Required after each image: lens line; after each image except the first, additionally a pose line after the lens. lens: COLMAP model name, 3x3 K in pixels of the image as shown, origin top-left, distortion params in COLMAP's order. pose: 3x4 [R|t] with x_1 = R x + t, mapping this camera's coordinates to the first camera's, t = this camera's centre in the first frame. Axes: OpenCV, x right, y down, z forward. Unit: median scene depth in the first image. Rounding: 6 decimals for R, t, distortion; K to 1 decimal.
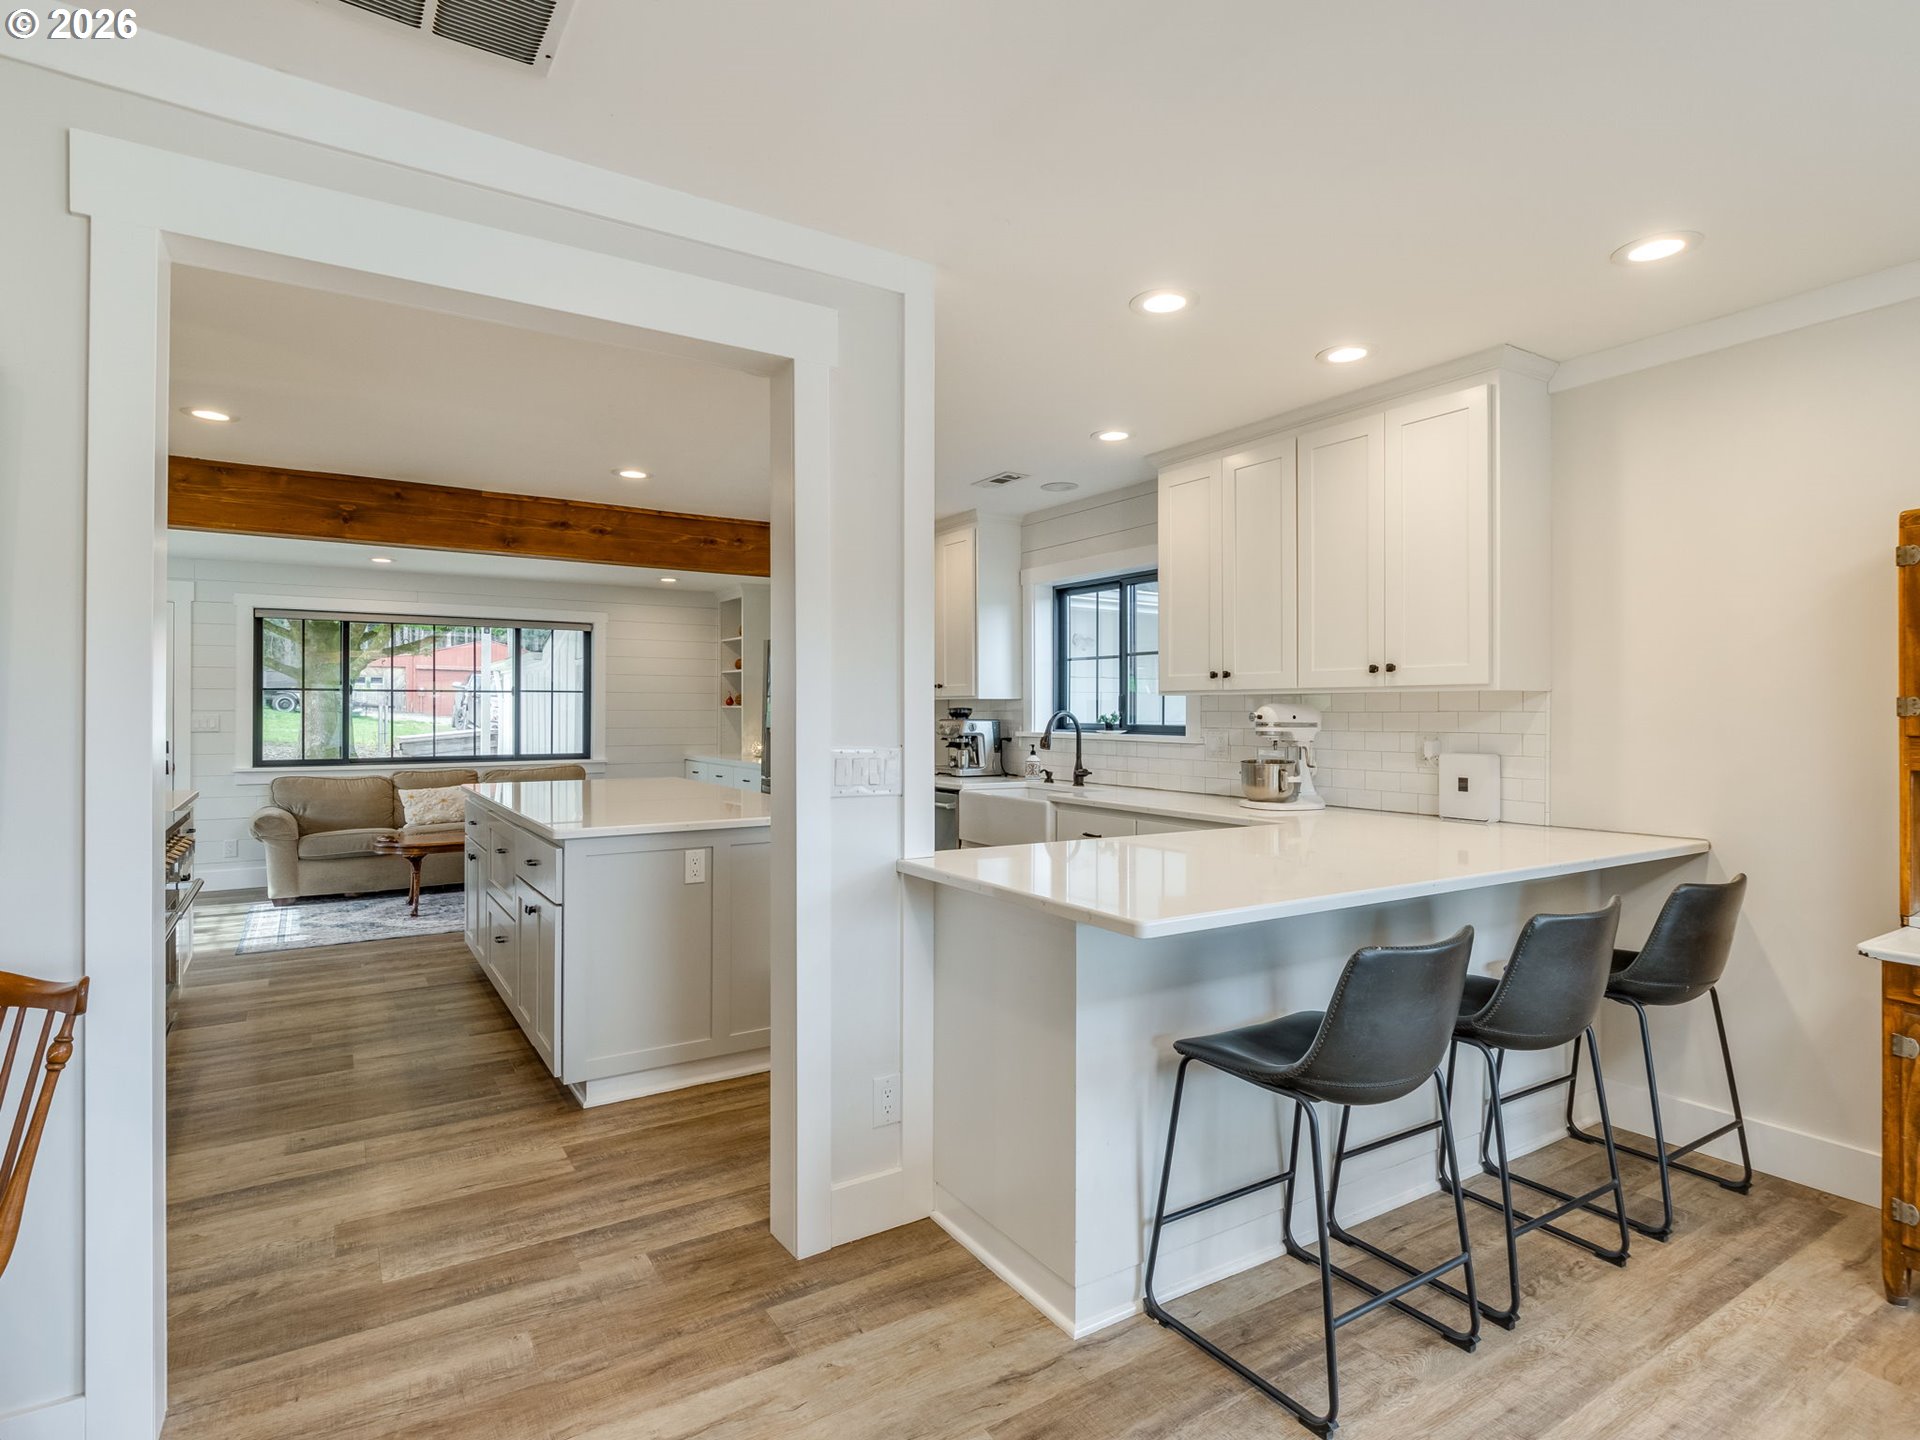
lens RADIAL K [[1006.7, 0, 962.5], [0, 1006.7, 706.9], [0, 0, 1]] dist [-0.000132, 0.000051]
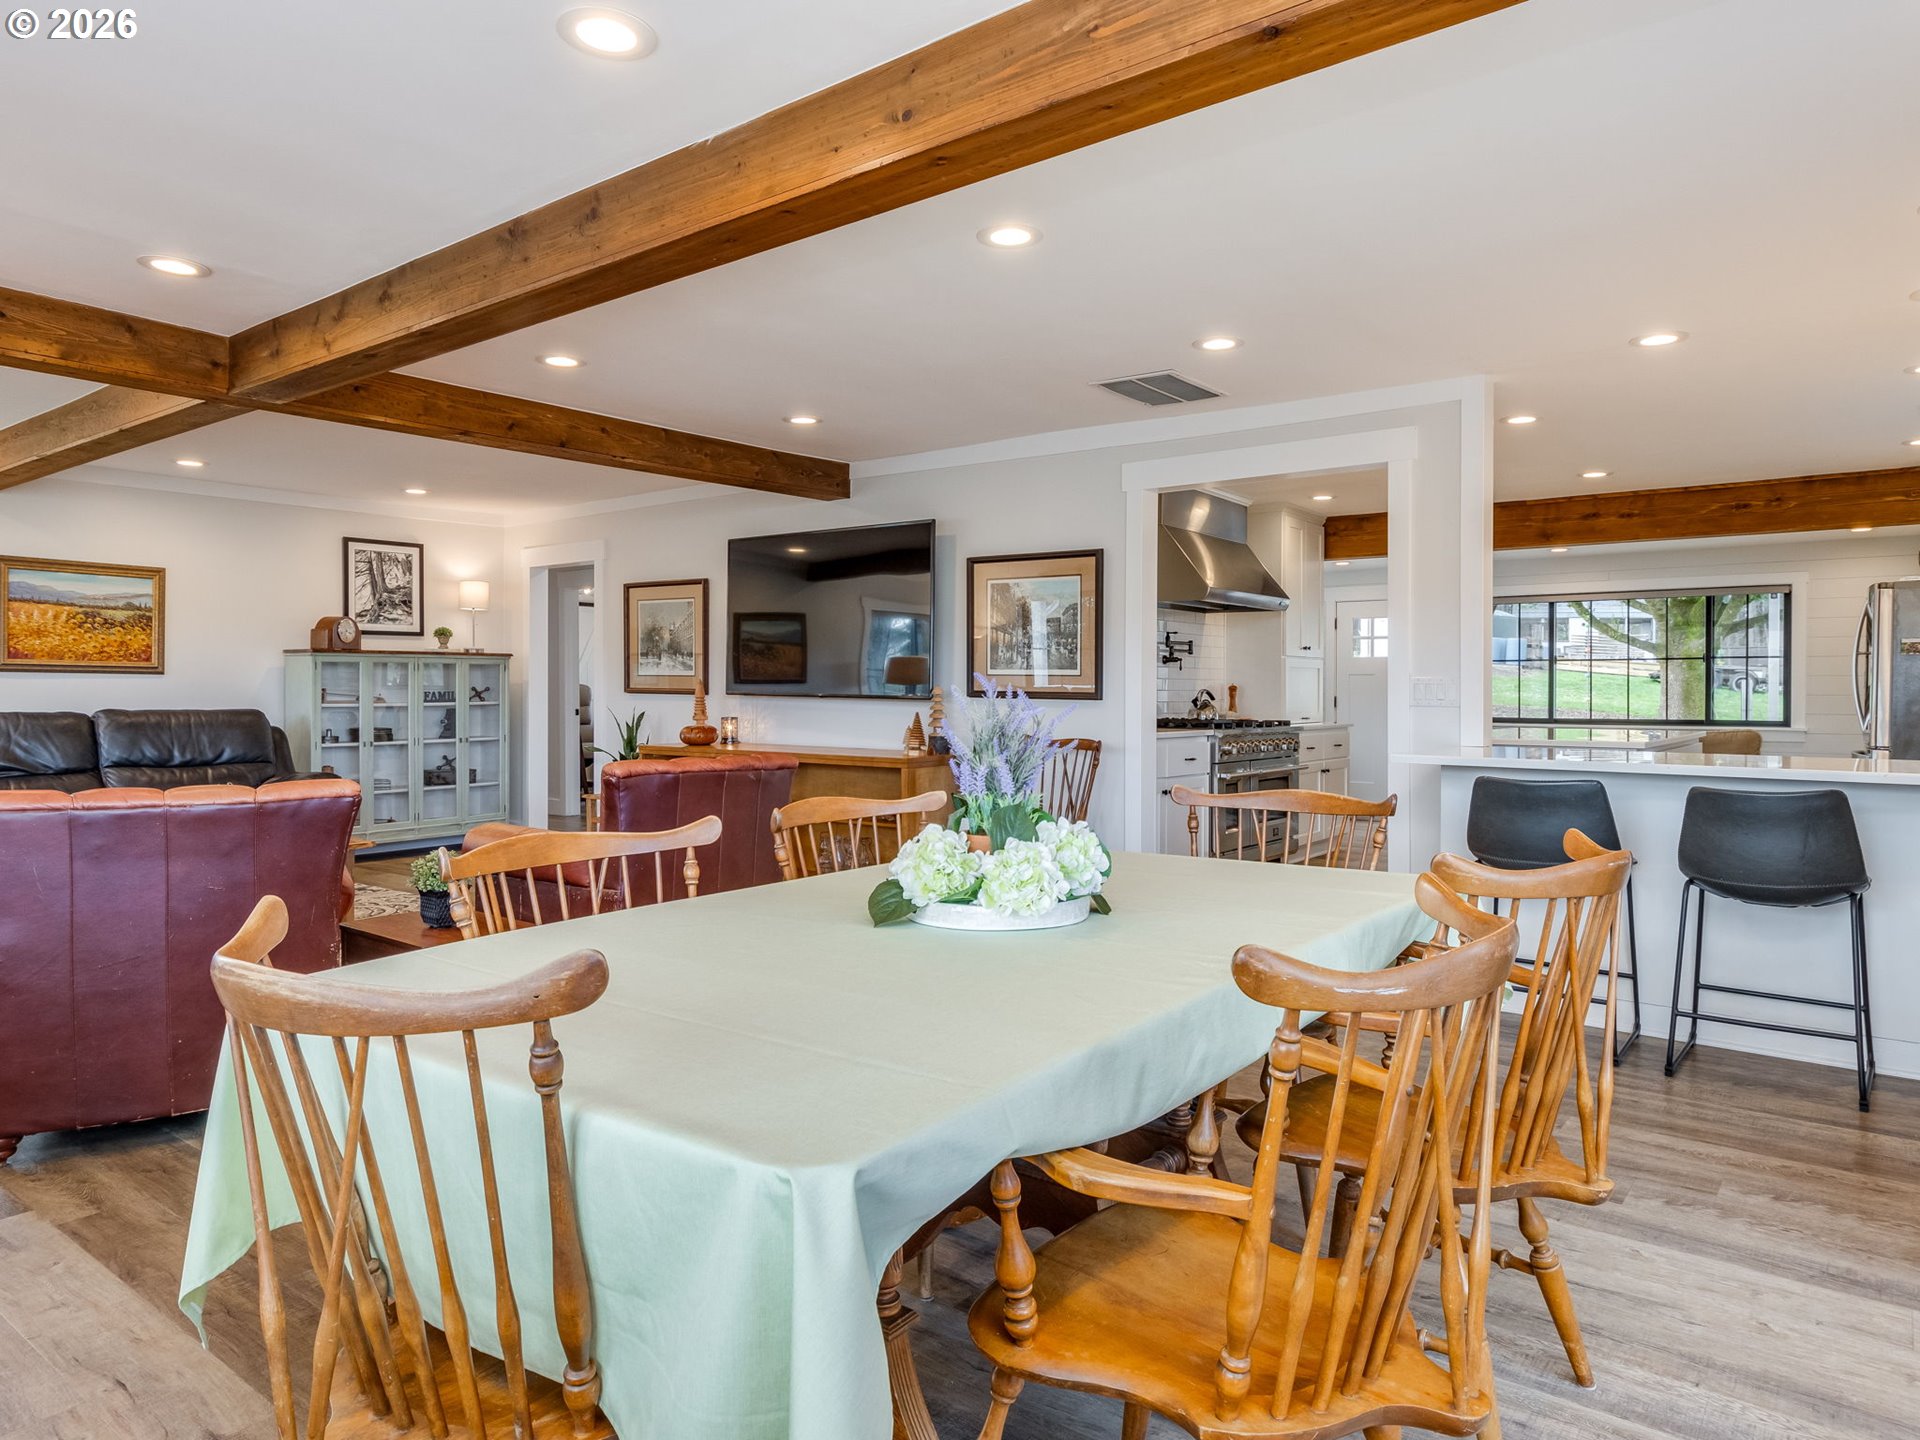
lens RADIAL K [[1220.0, 0, 958.8], [0, 1220.0, 697.1], [0, 0, 1]] dist [0.000348, 0.000154]
pose [[0.334824, 0.002110, -0.942278, 0.709144], [0.001416, 0.999995, 0.002743, 0.030527], [0.942280, -0.002253, 0.334819, -0.198928]]
